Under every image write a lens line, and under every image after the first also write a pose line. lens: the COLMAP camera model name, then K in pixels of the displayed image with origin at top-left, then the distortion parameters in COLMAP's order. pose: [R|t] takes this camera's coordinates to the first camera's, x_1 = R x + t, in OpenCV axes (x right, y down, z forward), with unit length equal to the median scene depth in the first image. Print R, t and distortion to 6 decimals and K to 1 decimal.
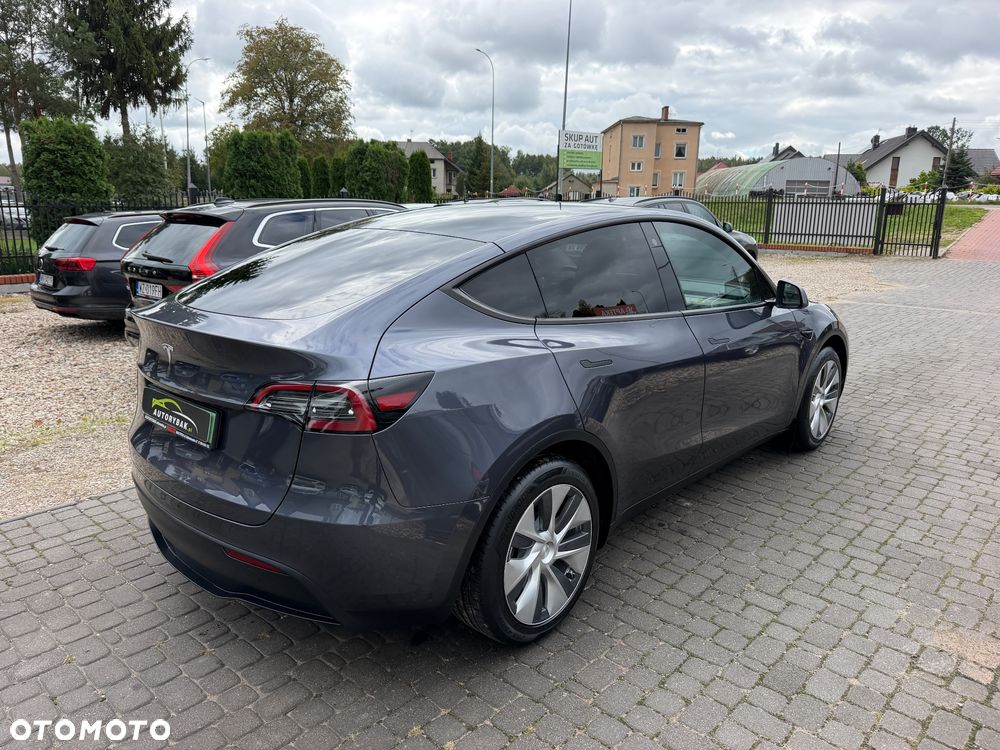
lens RADIAL K [[700.9, 0, 495.4], [0, 700.9, 370.5], [0, 0, 1]] dist [0.018950, -0.028292]
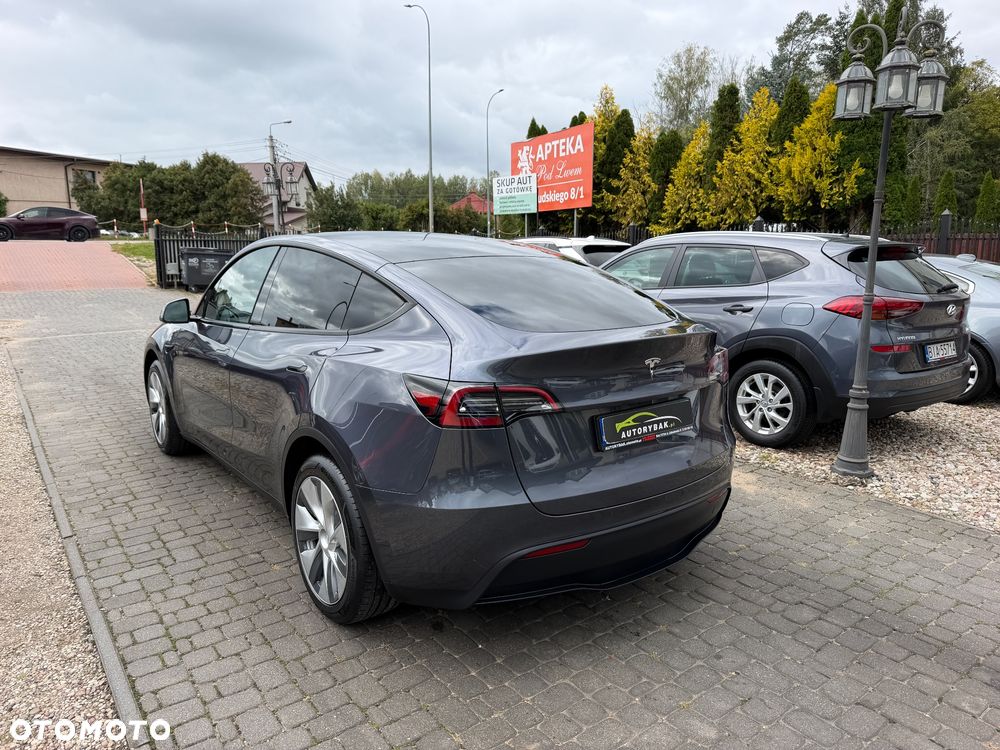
lens RADIAL K [[700.9, 0, 503.1], [0, 700.9, 372.6], [0, 0, 1]] dist [0.018950, -0.028292]
pose [[0.165443, -0.182059, 0.969269, -0.920290], [0.223793, 0.964105, 0.142891, -0.130001], [-0.960492, 0.193275, 0.200248, 0.597082]]
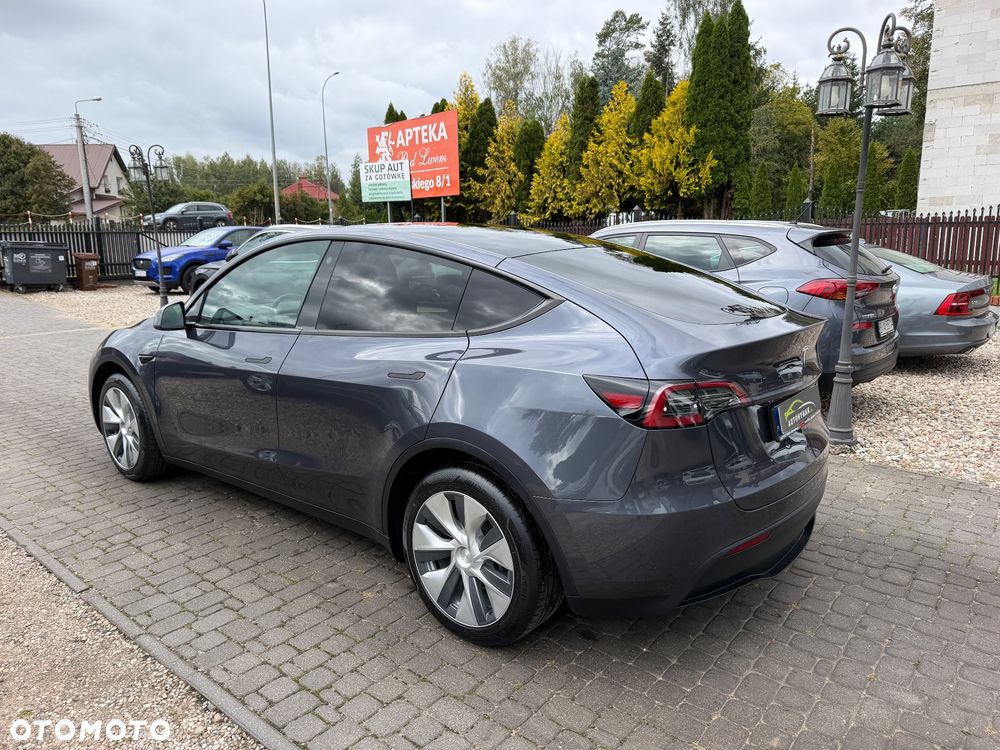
lens RADIAL K [[700.9, 0, 502.4], [0, 700.9, 370.3], [0, 0, 1]] dist [0.018950, -0.028292]
pose [[-0.068307, -0.197596, 0.977901, -0.900956], [0.234798, 0.949474, 0.208253, -0.201859], [-0.969641, 0.243834, -0.018460, 0.881577]]
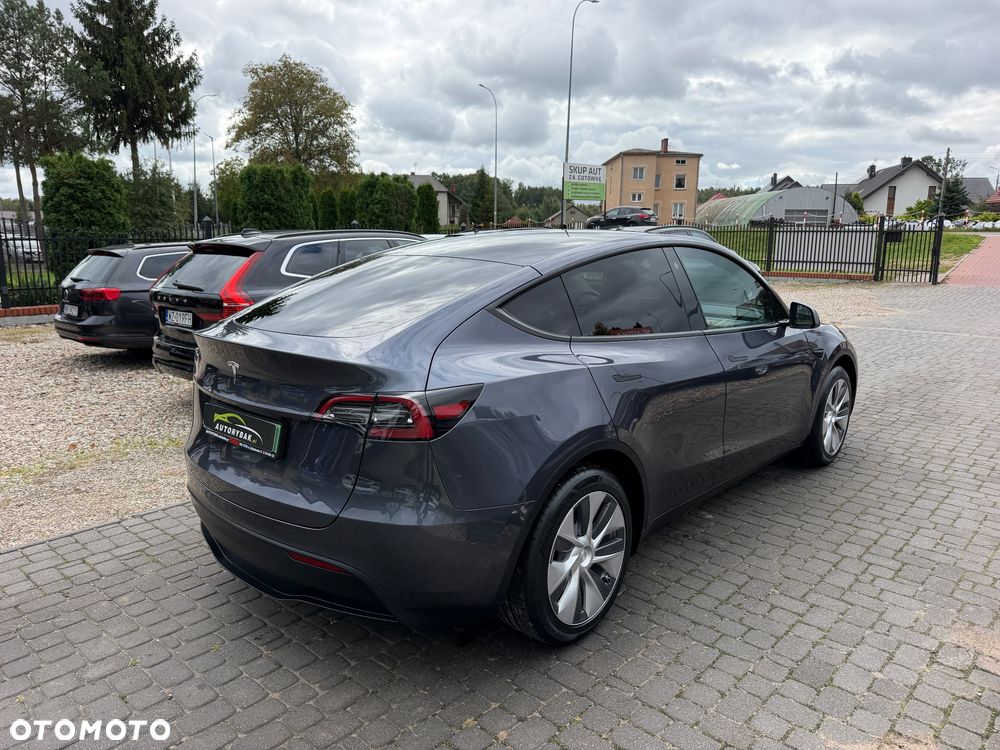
lens RADIAL K [[700.9, 0, 503.0], [0, 700.9, 371.7], [0, 0, 1]] dist [0.018950, -0.028292]
pose [[0.999948, -0.008001, 0.006344, -0.035772], [0.008251, 0.999150, -0.040397, 0.014710], [-0.006015, 0.040448, 0.999164, -0.045148]]
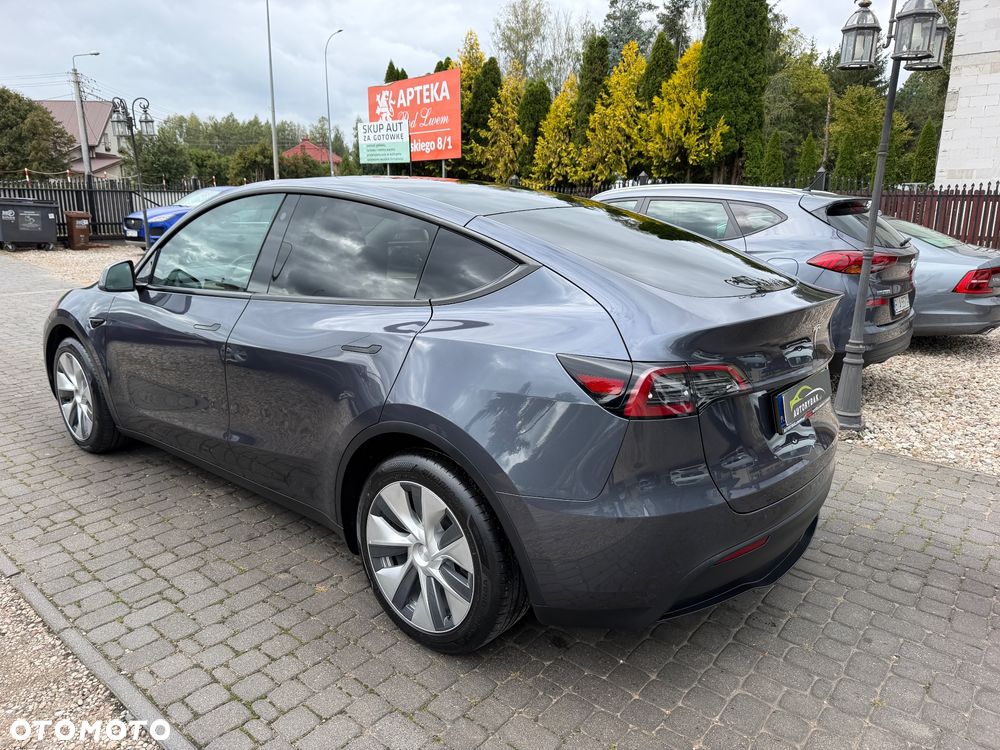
lens RADIAL K [[700.9, 0, 497.7], [0, 700.9, 377.4], [0, 0, 1]] dist [0.018950, -0.028292]
pose [[-0.053036, -0.251122, 0.966501, -0.821531], [0.217162, 0.941800, 0.256620, -0.182466], [-0.974694, 0.223497, 0.004585, 0.849077]]
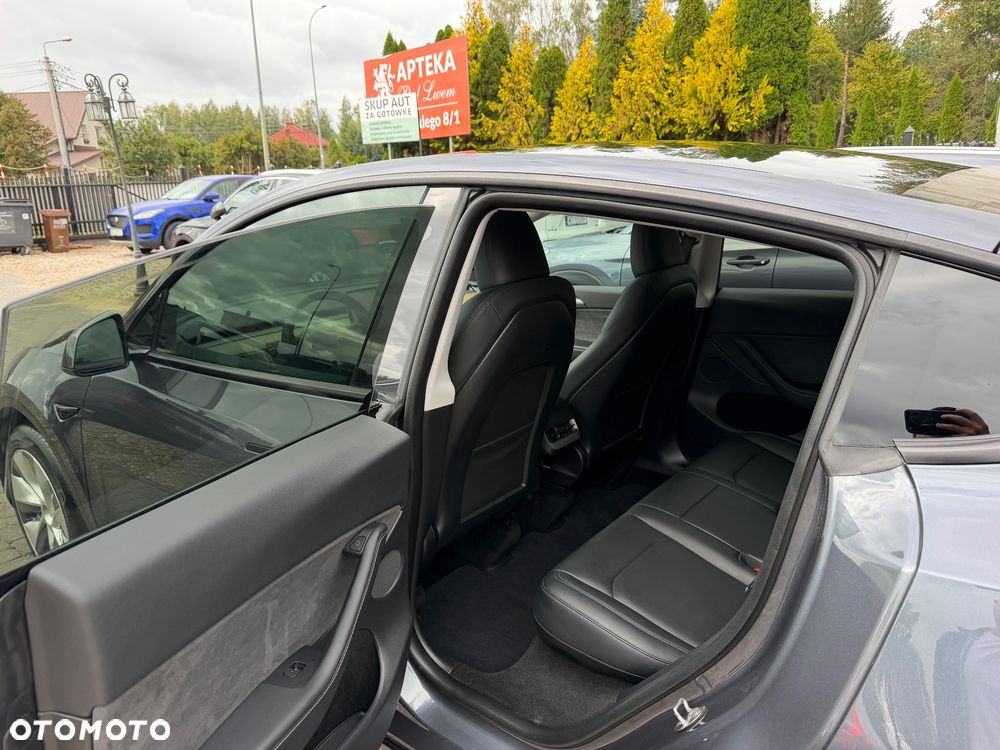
lens RADIAL K [[700.9, 0, 498.3], [0, 700.9, 377.9], [0, 0, 1]] dist [0.018950, -0.028292]
pose [[-0.071994, -0.277181, 0.958117, -0.427364], [0.253480, 0.923986, 0.286354, -0.225638], [-0.964658, 0.263479, 0.003738, 1.014277]]
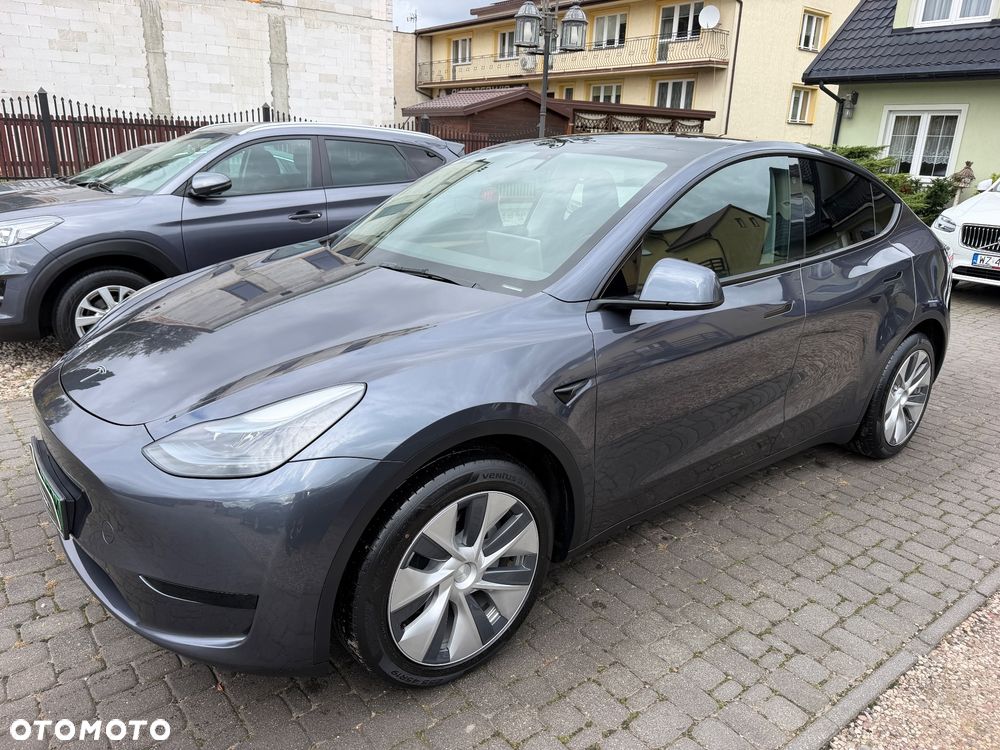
lens RADIAL K [[700.9, 0, 495.7], [0, 700.9, 376.7], [0, 0, 1]] dist [0.018950, -0.028292]
pose [[-0.987541, -0.089067, 0.129731, 0.121668], [-0.009426, 0.856407, 0.516216, -0.397362], [-0.157080, 0.508561, -0.846576, 1.795140]]
